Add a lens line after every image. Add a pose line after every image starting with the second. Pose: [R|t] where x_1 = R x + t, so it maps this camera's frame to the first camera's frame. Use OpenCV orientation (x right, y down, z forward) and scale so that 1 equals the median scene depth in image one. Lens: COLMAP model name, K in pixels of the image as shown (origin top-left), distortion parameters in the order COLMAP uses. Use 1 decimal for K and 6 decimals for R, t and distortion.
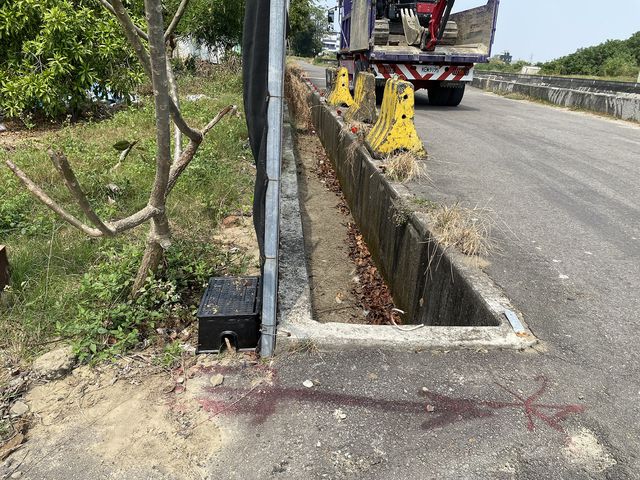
lens RADIAL K [[482.2, 0, 328.1], [0, 482.2, 240.7], [0, 0, 1]] dist [0.001768, -0.001630]
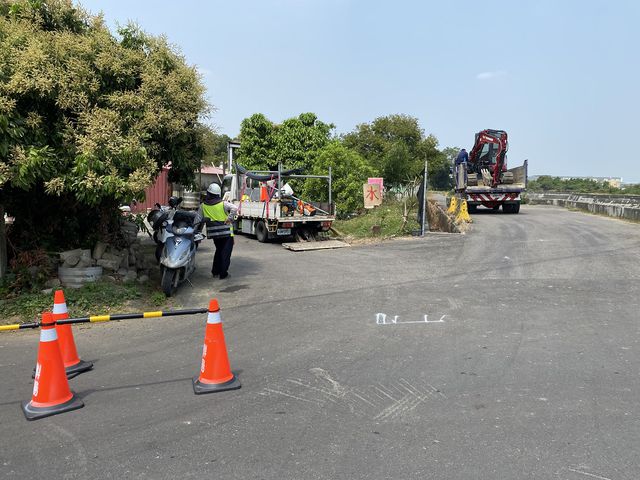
lens RADIAL K [[478.8, 0, 320.0], [0, 478.8, 240.0], [0, 0, 1]] dist [0.007473, -0.009639]
pose [[0.955550, -0.019345, -0.294193, 0.092876], [-0.058689, 0.965395, -0.254104, 0.411688], [0.288928, 0.260075, 0.921348, -1.106800]]
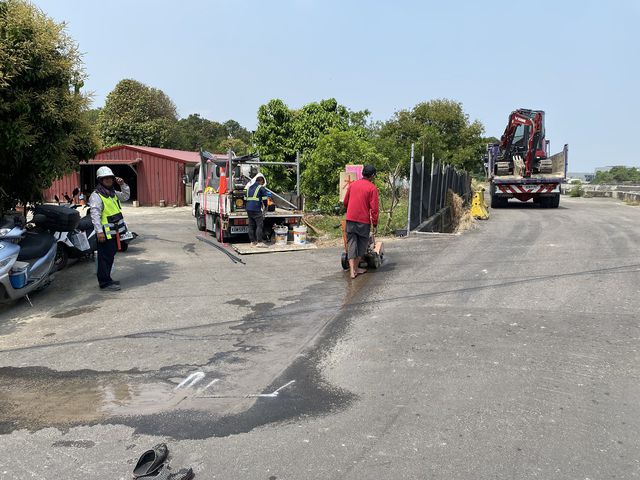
lens RADIAL K [[478.8, 0, 320.0], [0, 478.8, 240.0], [0, 0, 1]] dist [0.007473, -0.009639]
pose [[0.914163, -0.002190, -0.405341, 0.229089], [-0.098976, 0.968511, -0.228452, 0.321145], [0.393077, 0.248961, 0.885160, -0.836227]]
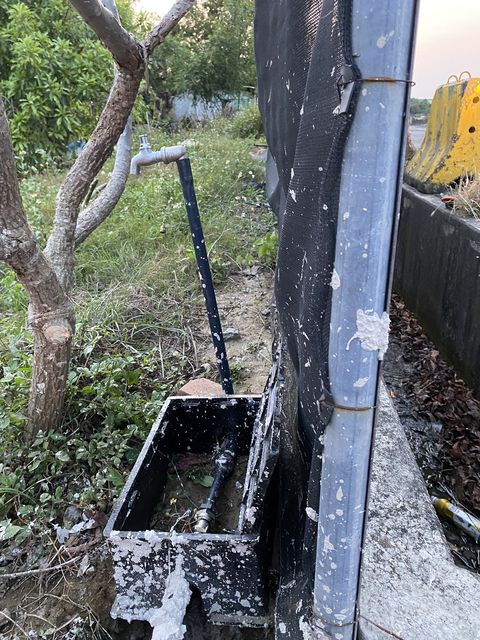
lens RADIAL K [[478.8, 0, 240.0], [0, 478.8, 320.0], [0, 0, 1]] dist [0.007473, -0.009639]
pose [[0.984574, 0.002283, -0.174956, -0.025354], [0.002901, 0.999565, 0.029366, -0.003192], [0.174947, -0.029420, 0.984138, 0.136168]]
